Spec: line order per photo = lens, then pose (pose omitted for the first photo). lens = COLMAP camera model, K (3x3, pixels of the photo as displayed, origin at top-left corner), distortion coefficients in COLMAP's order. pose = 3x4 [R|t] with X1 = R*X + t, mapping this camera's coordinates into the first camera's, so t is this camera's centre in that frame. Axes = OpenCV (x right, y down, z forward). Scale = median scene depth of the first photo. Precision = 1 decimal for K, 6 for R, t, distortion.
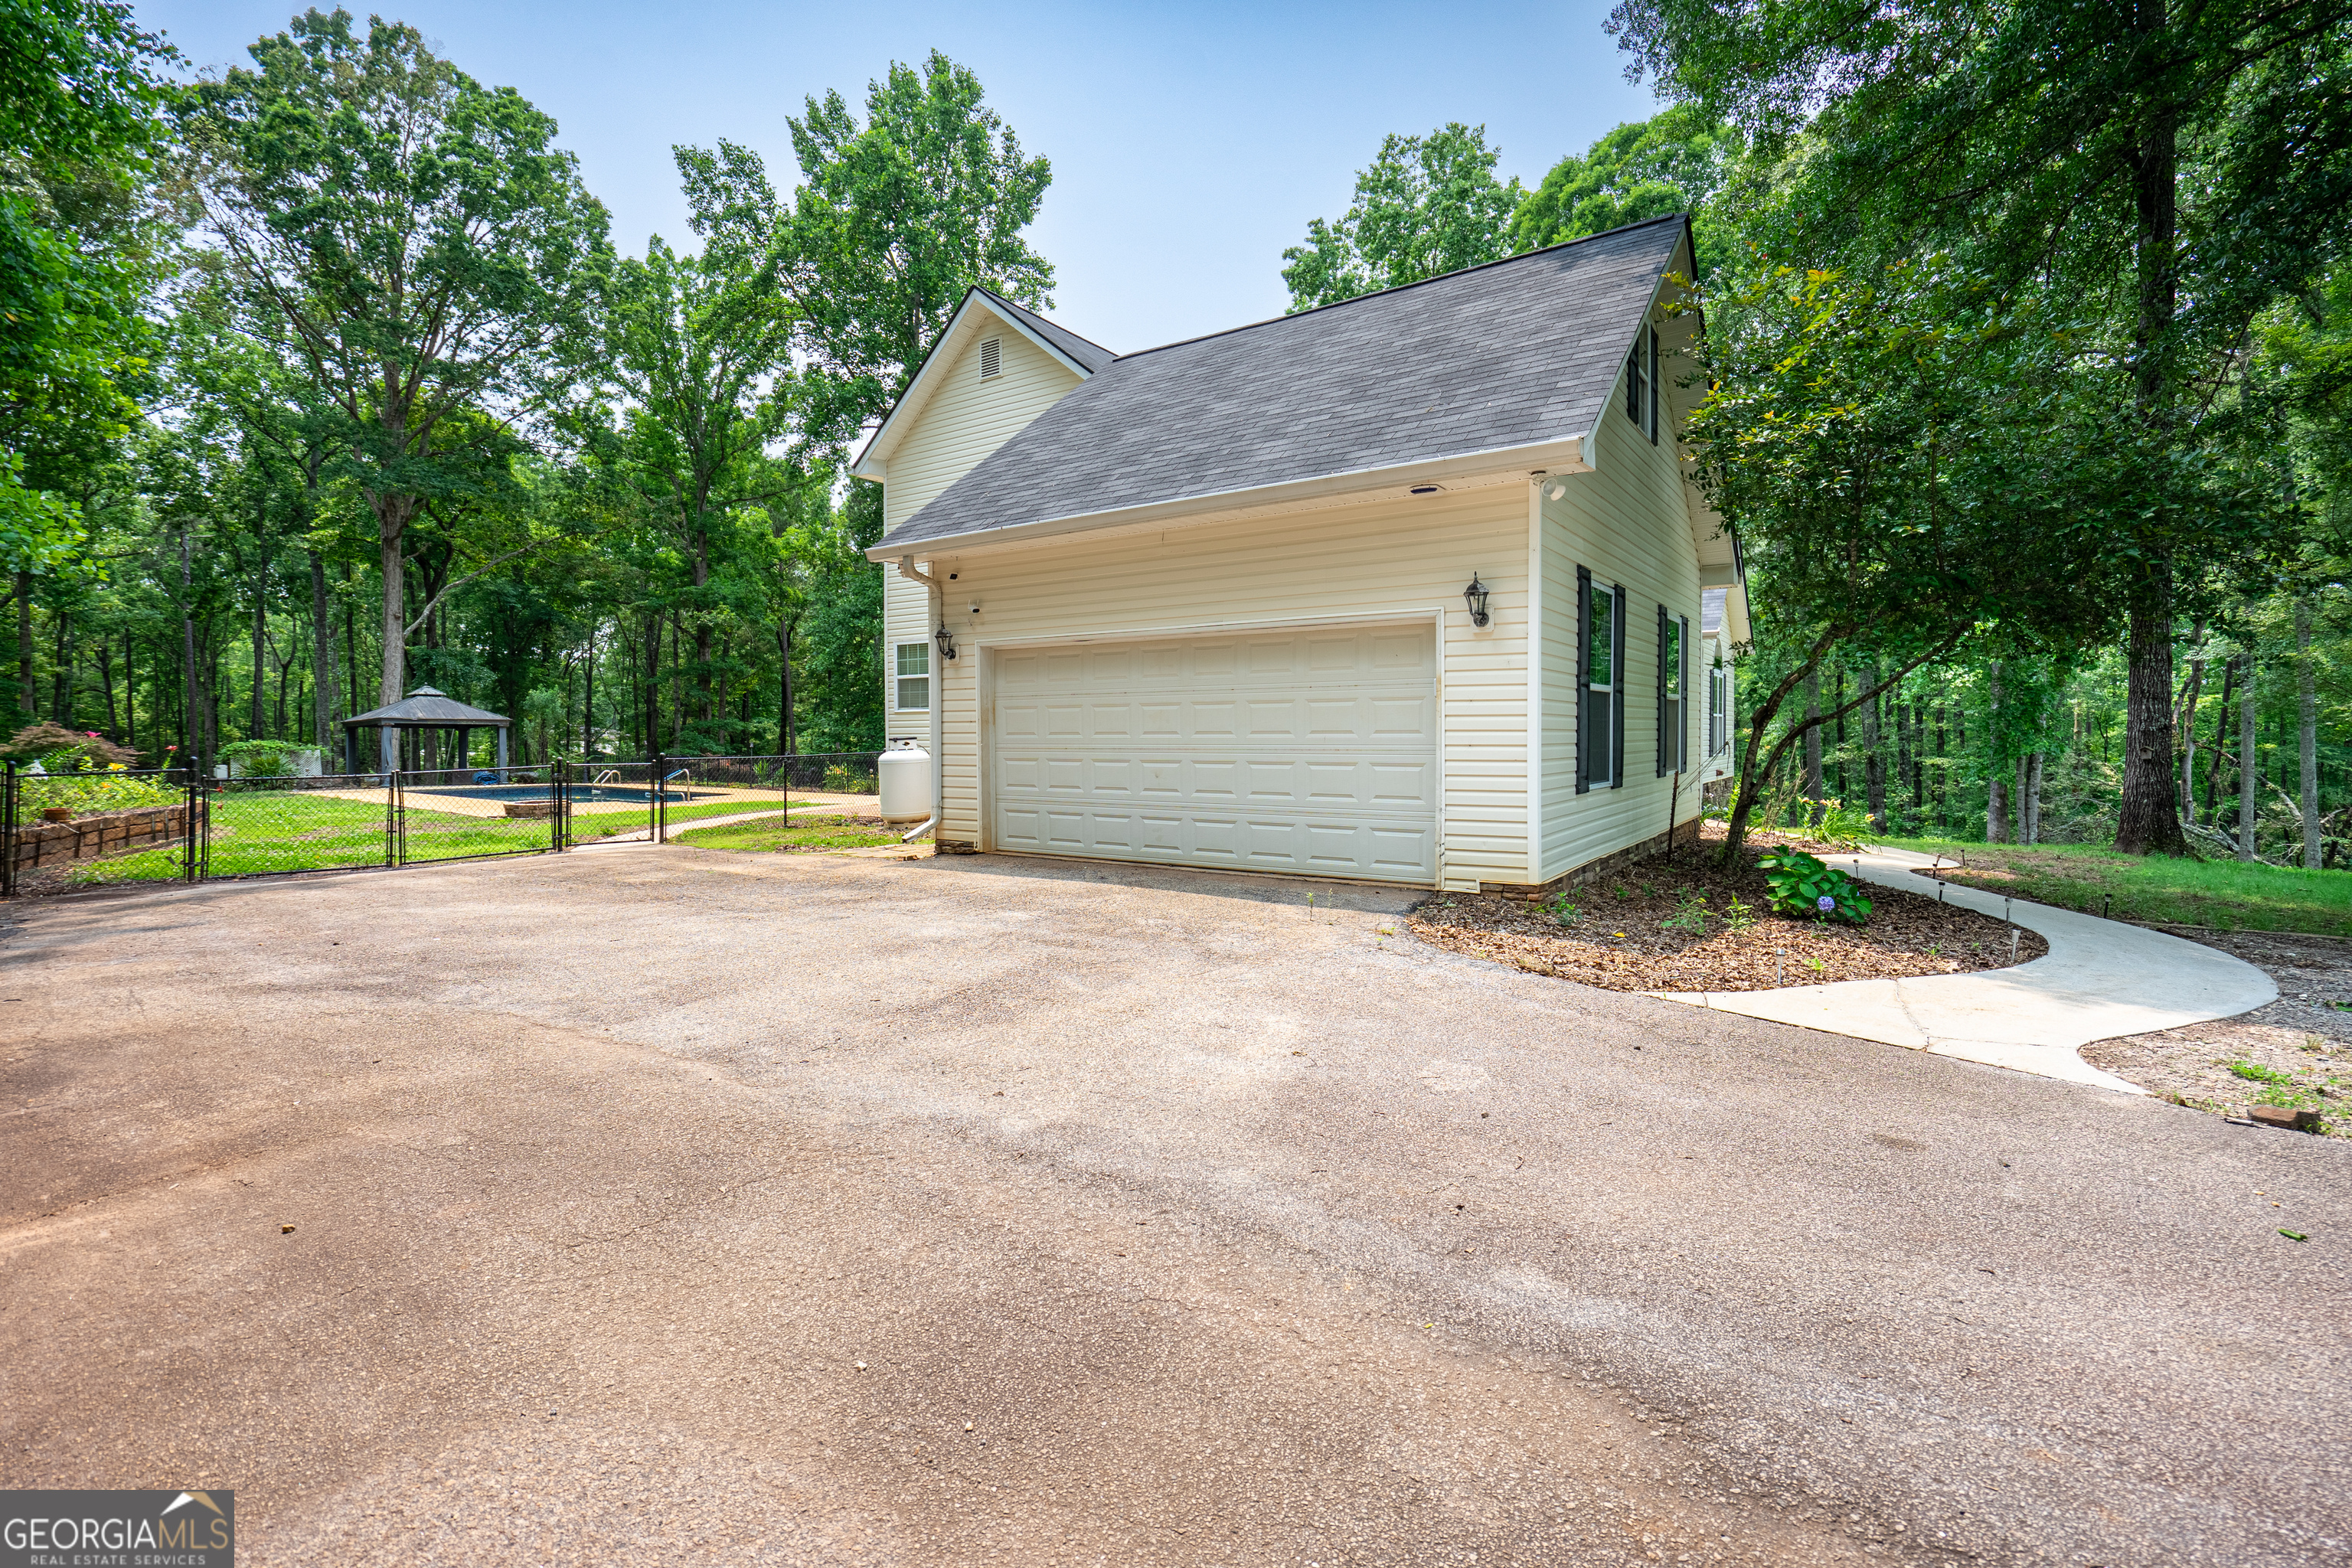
lens RADIAL K [[1071.4, 0, 1230.8], [0, 1071.4, 723.0], [0, 0, 1]] dist [-0.014749, 0.000737]
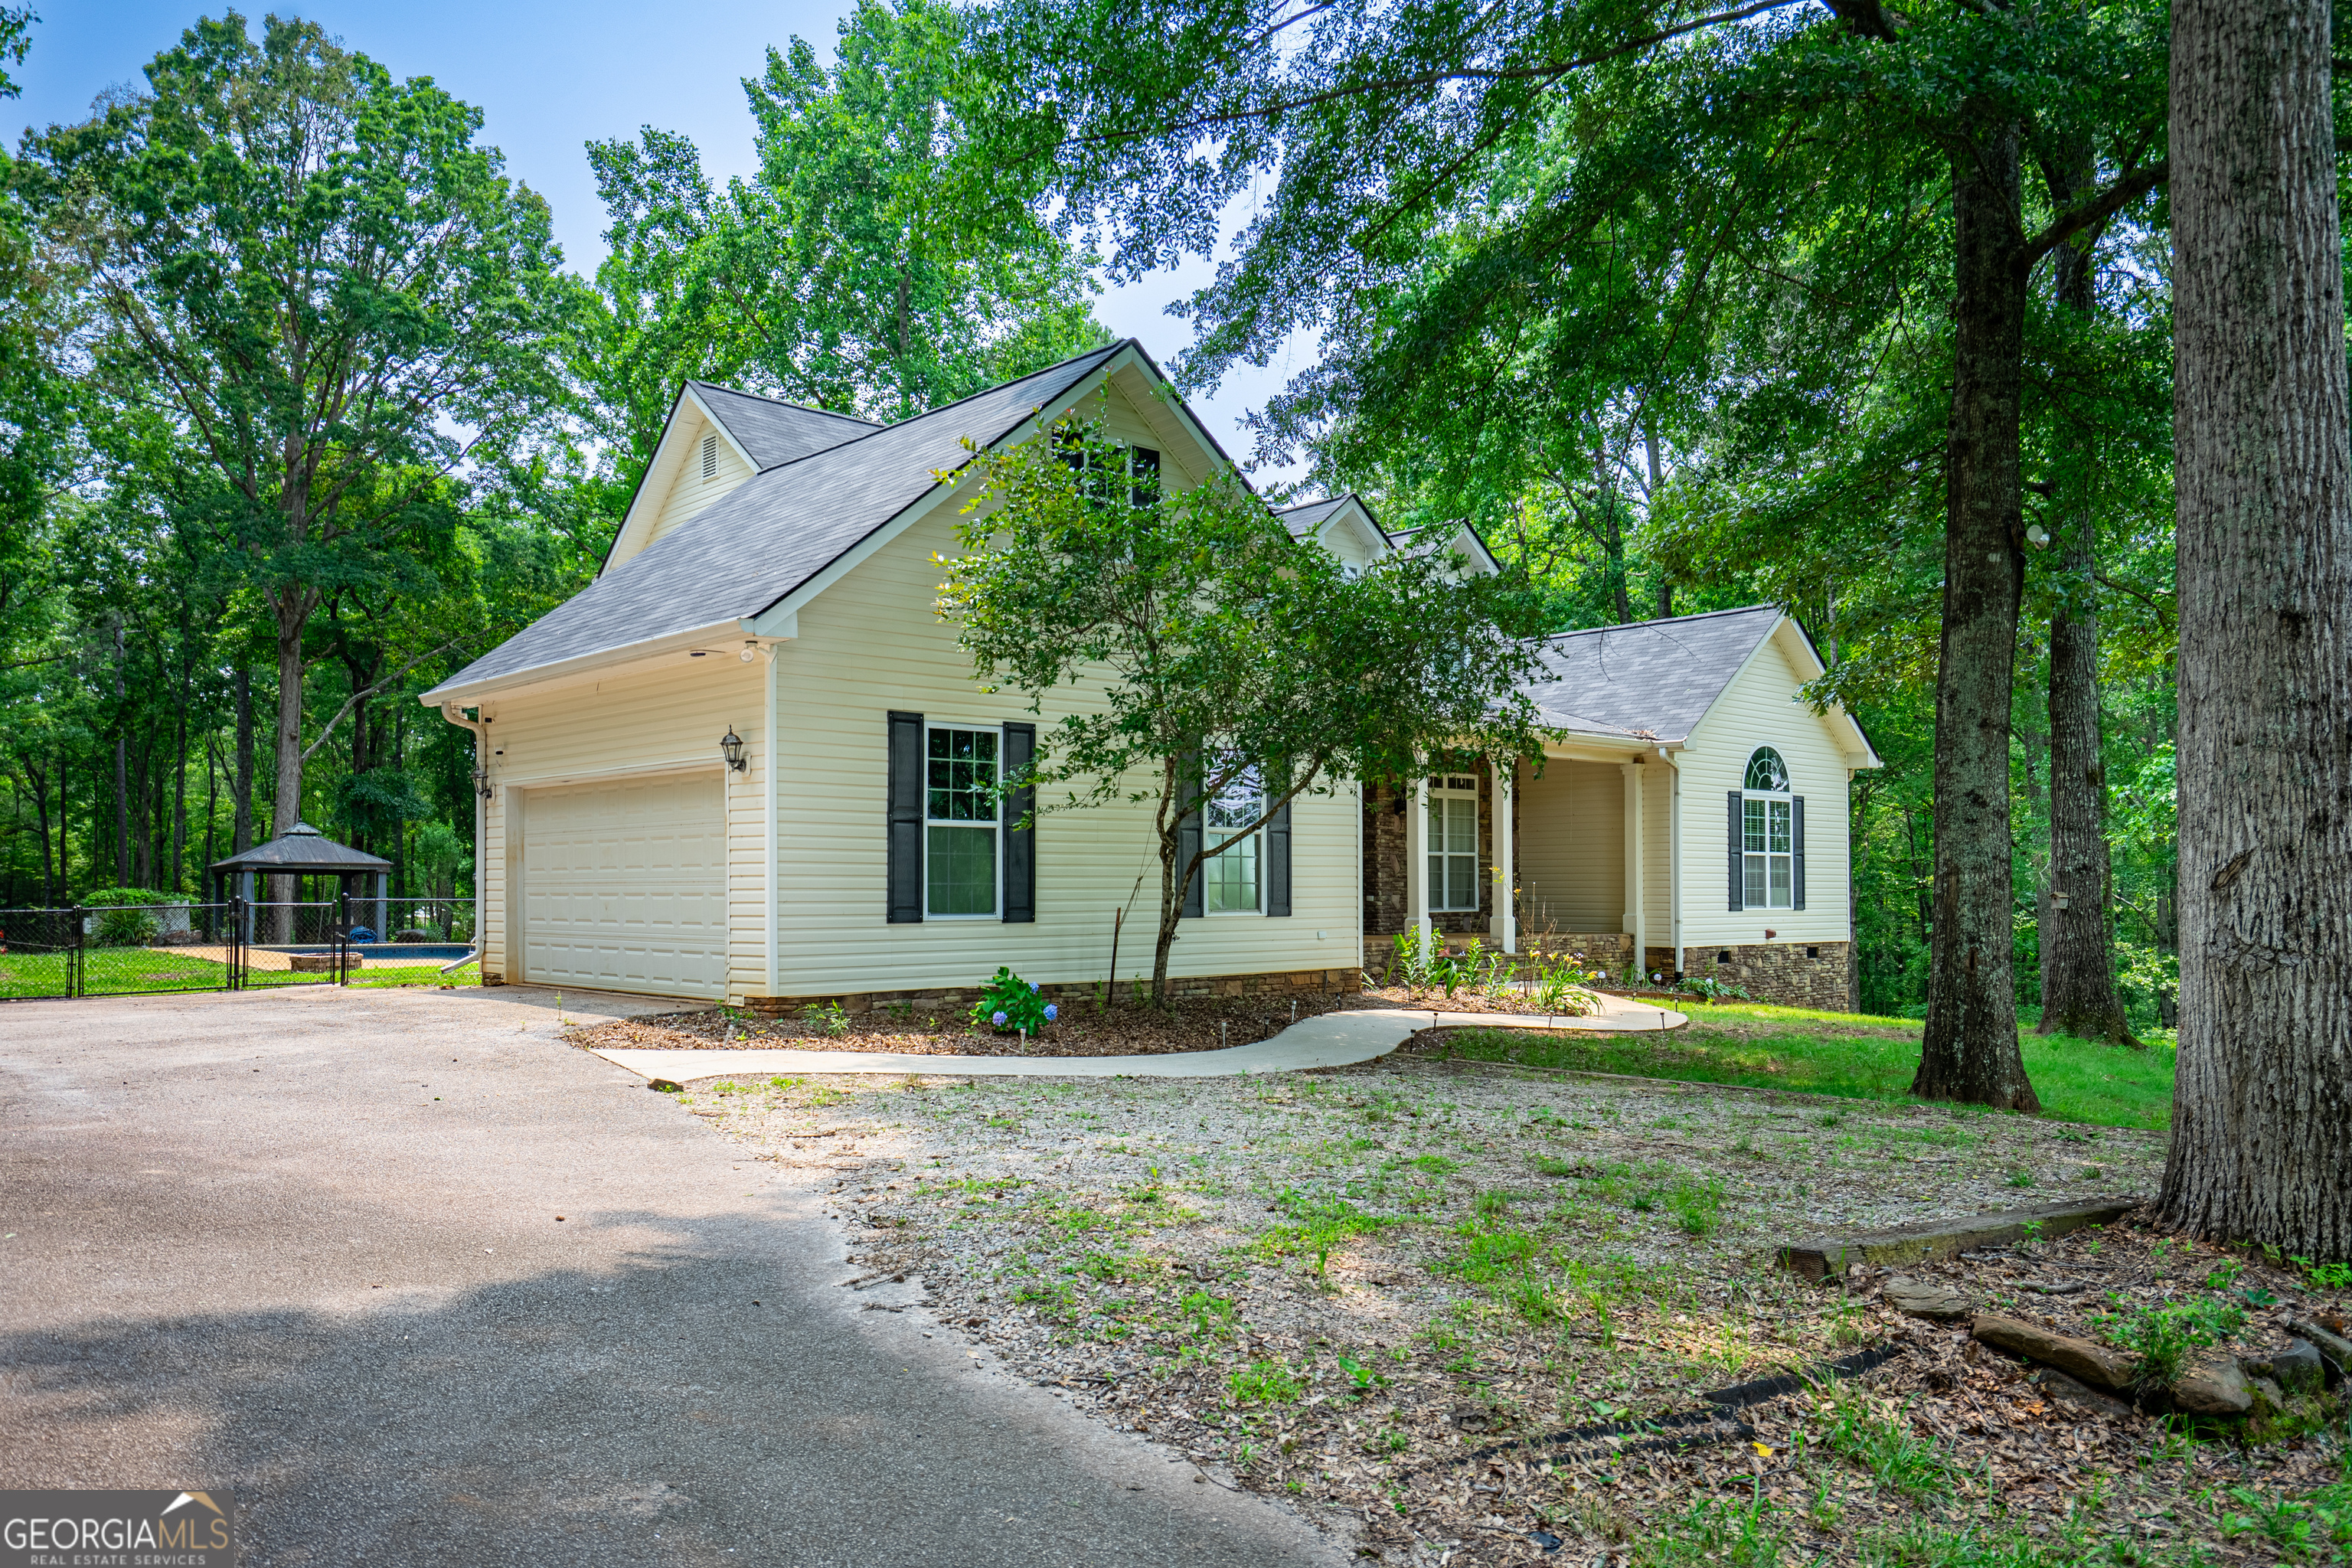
lens RADIAL K [[1737.1, 0, 1176.0], [0, 1737.1, 784.0], [0, 0, 1]] dist [0.024066, 0.000643]
pose [[0.968123, -0.012271, -0.250174, 0.218419], [-0.000348, 0.998732, -0.050335, 0.003120], [0.250475, 0.048817, 0.966892, -0.129311]]
